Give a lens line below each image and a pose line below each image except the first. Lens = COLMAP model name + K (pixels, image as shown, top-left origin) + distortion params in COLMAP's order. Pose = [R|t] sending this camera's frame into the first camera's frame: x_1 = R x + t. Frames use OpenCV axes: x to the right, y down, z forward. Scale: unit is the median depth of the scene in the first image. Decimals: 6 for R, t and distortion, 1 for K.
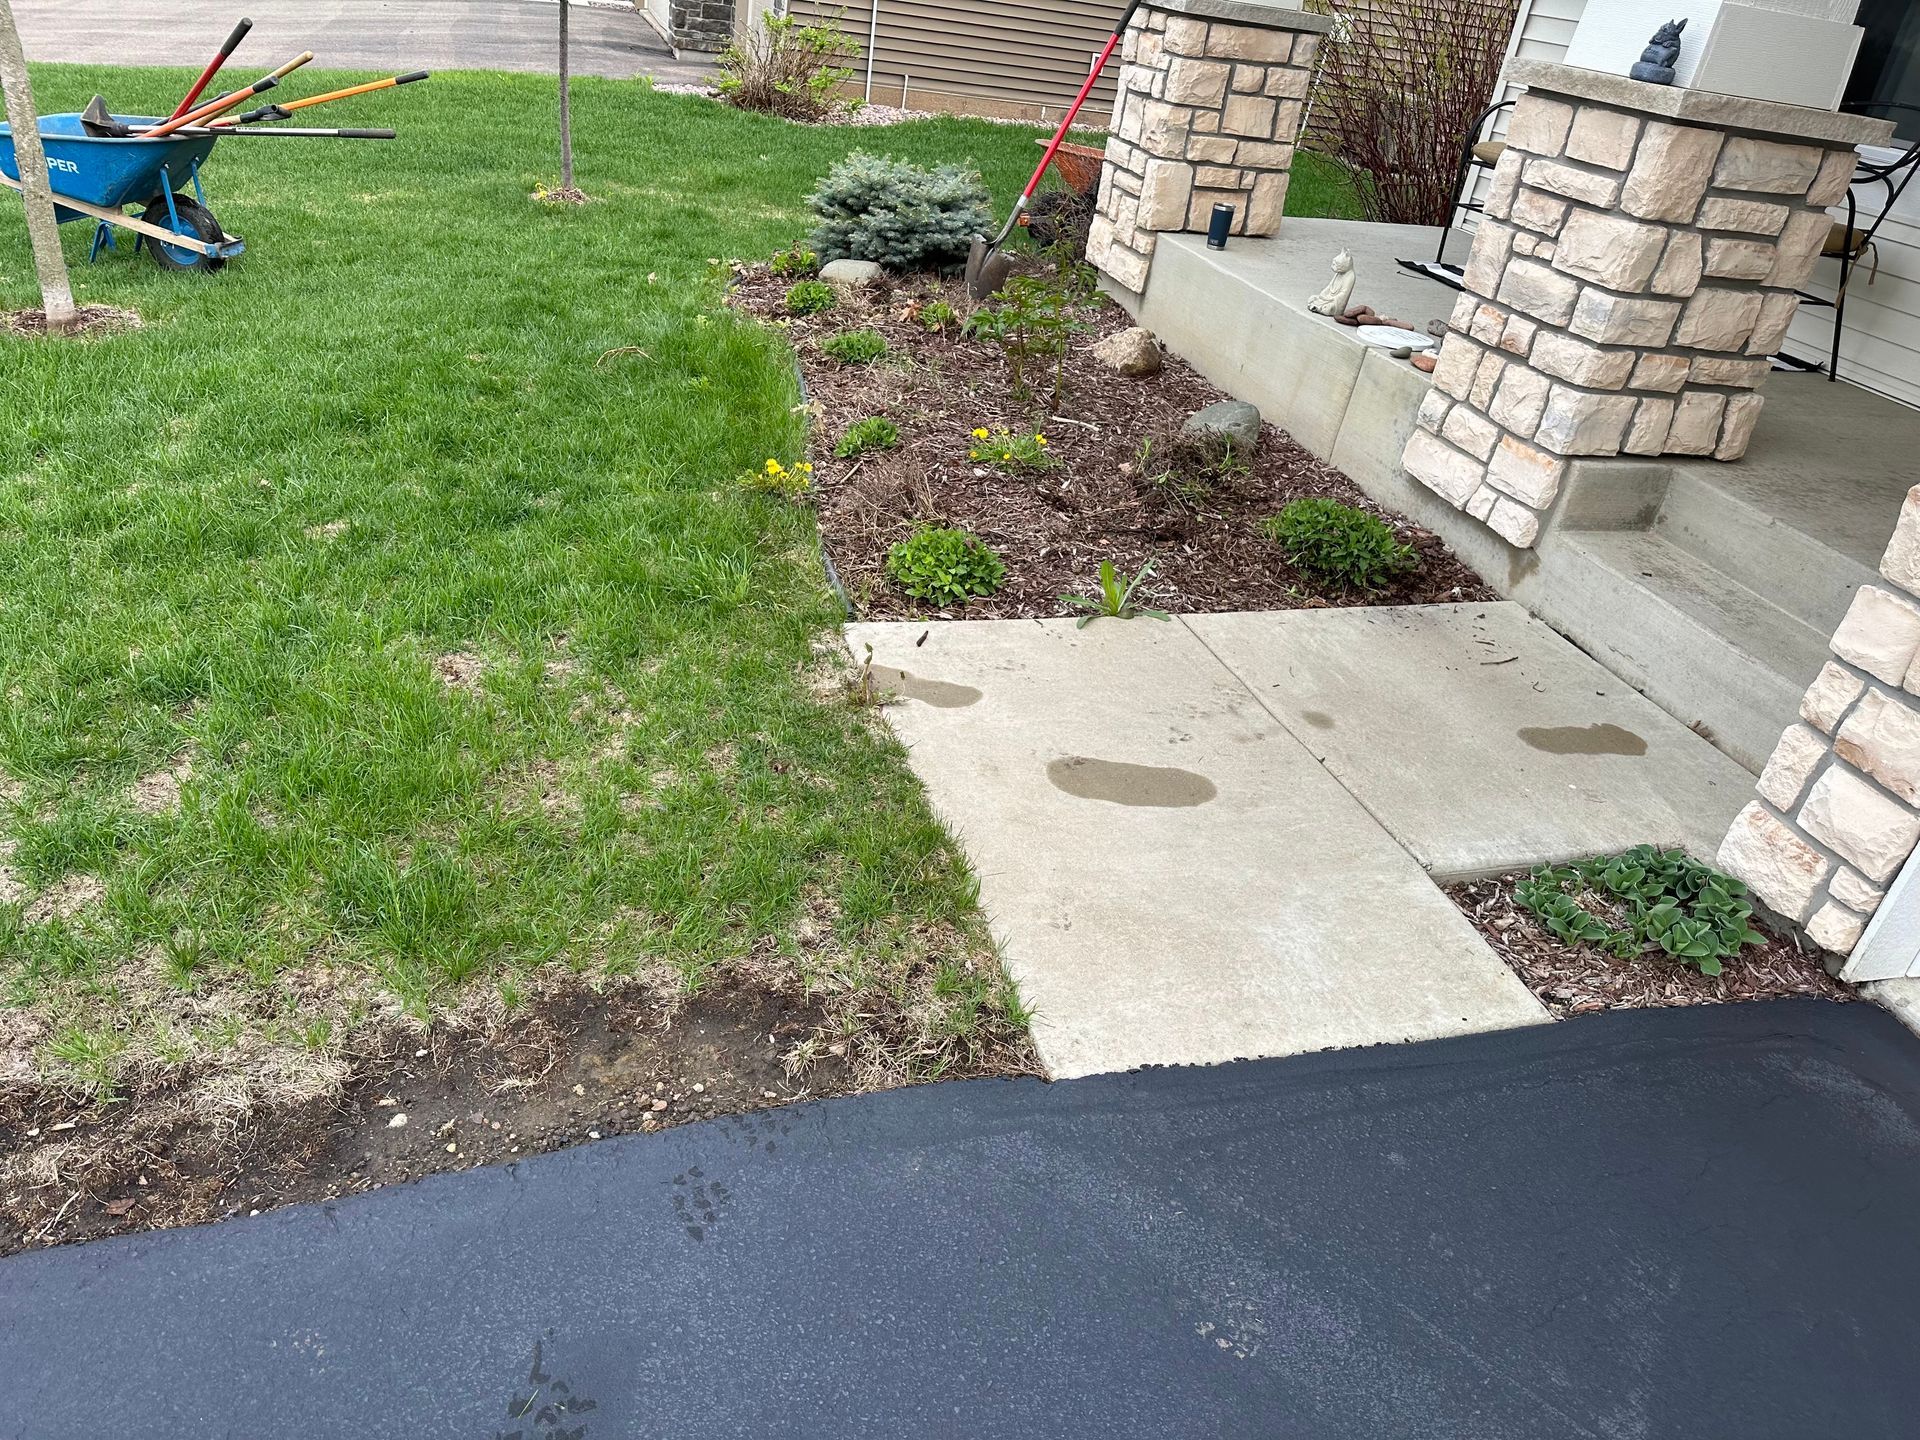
lens RADIAL K [[1351.7, 0, 960.0], [0, 1351.7, 720.0], [0, 0, 1]] dist [0.003376, -0.033385]
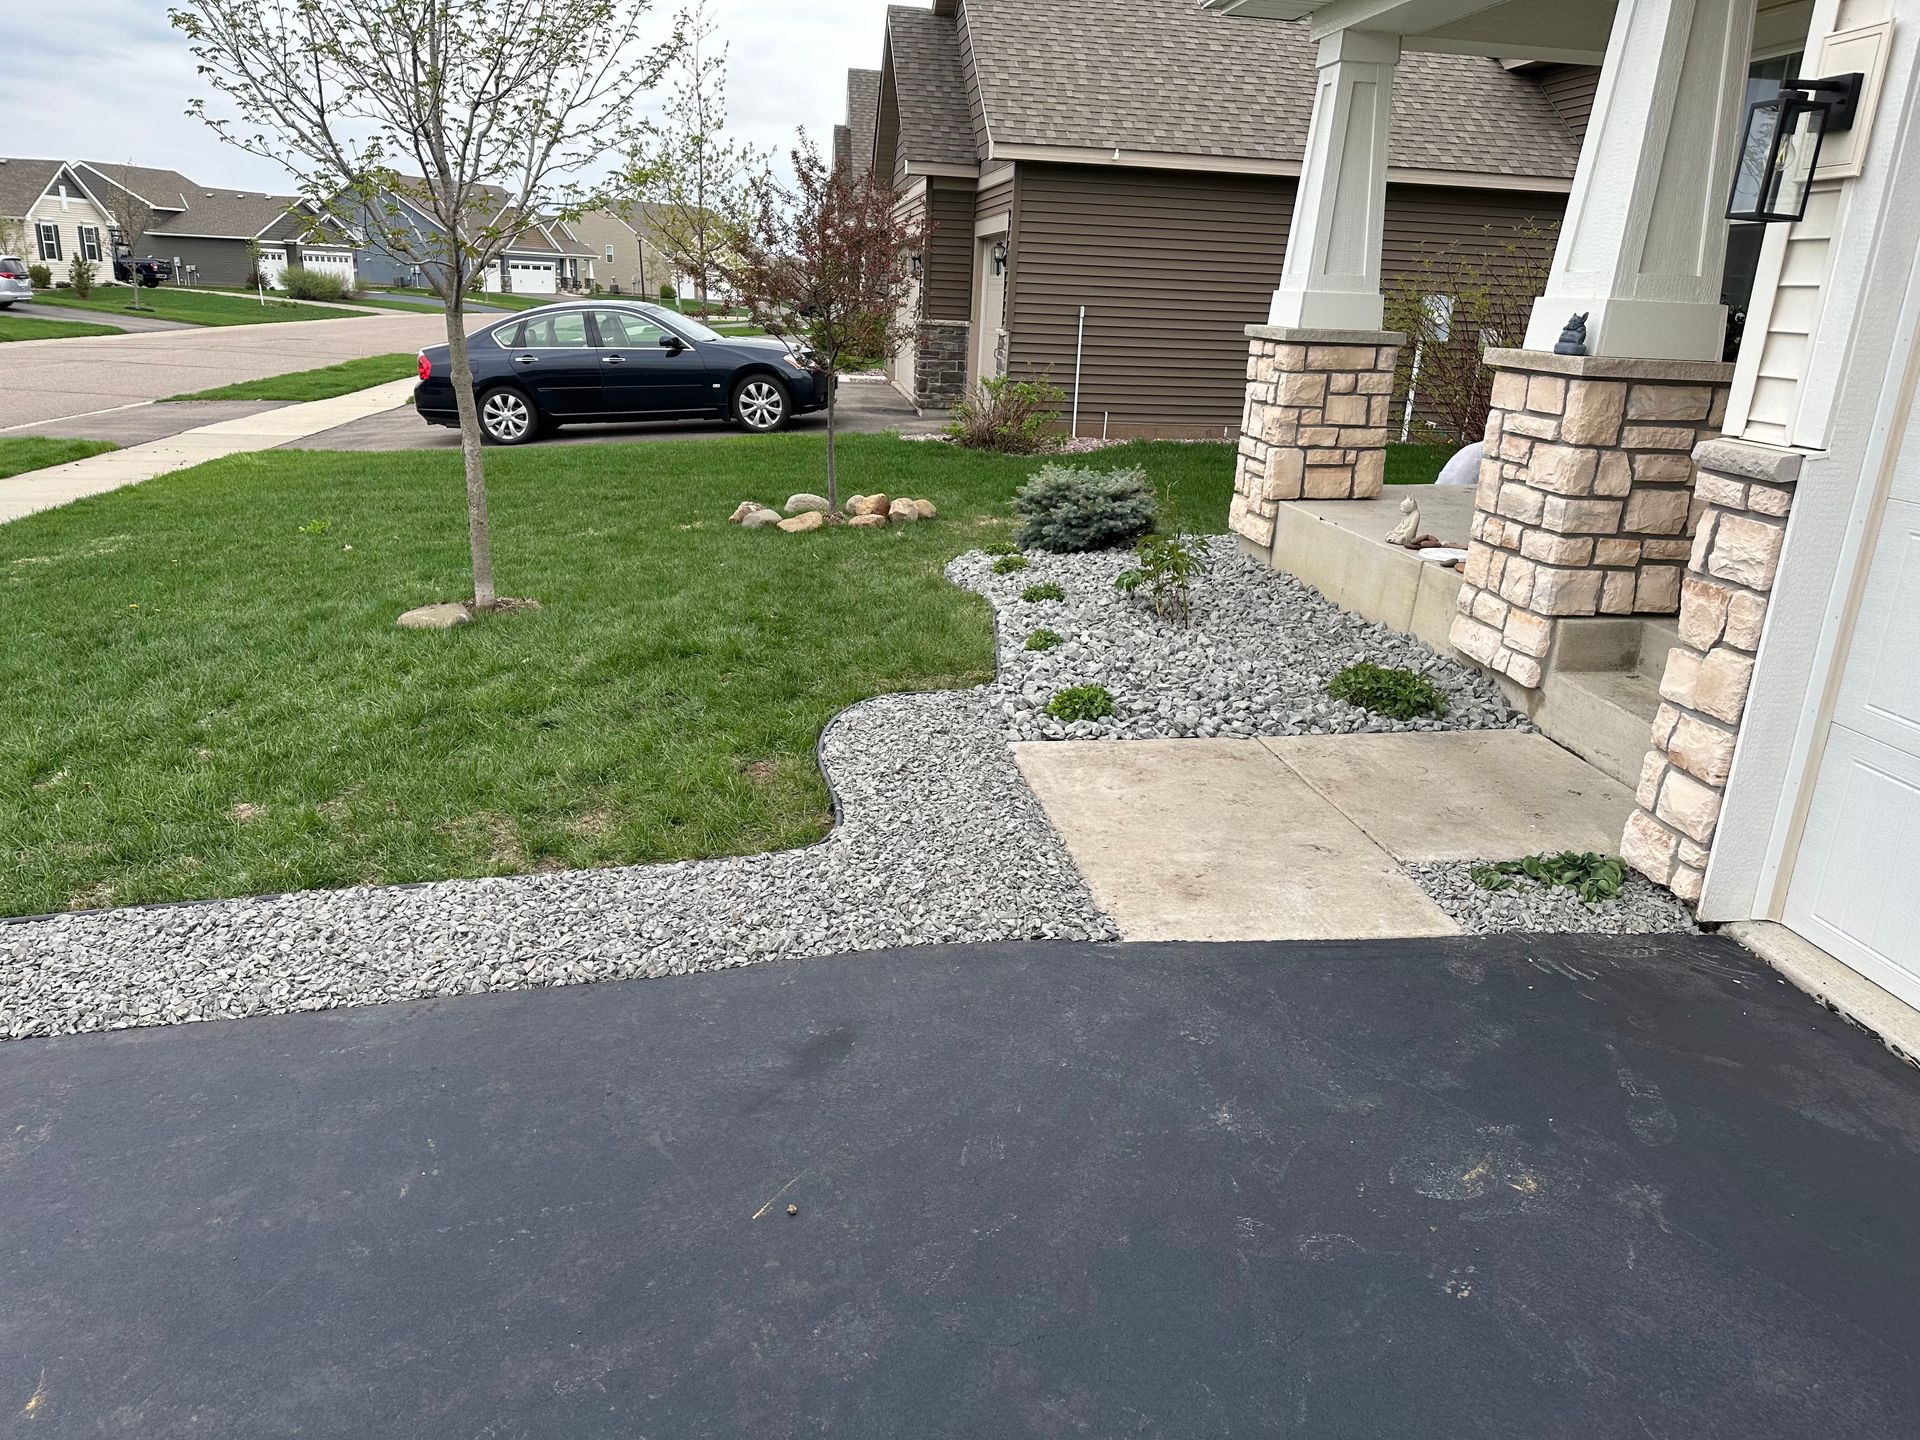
lens RADIAL K [[1299.3, 0, 960.0], [0, 1299.3, 720.0], [0, 0, 1]] dist [0.081987, -0.260576]
pose [[0.983604, -0.046238, -0.174313, 0.089568], [0.006856, 0.975462, -0.220062, 0.182165], [0.180211, 0.215258, 0.959785, -0.321880]]
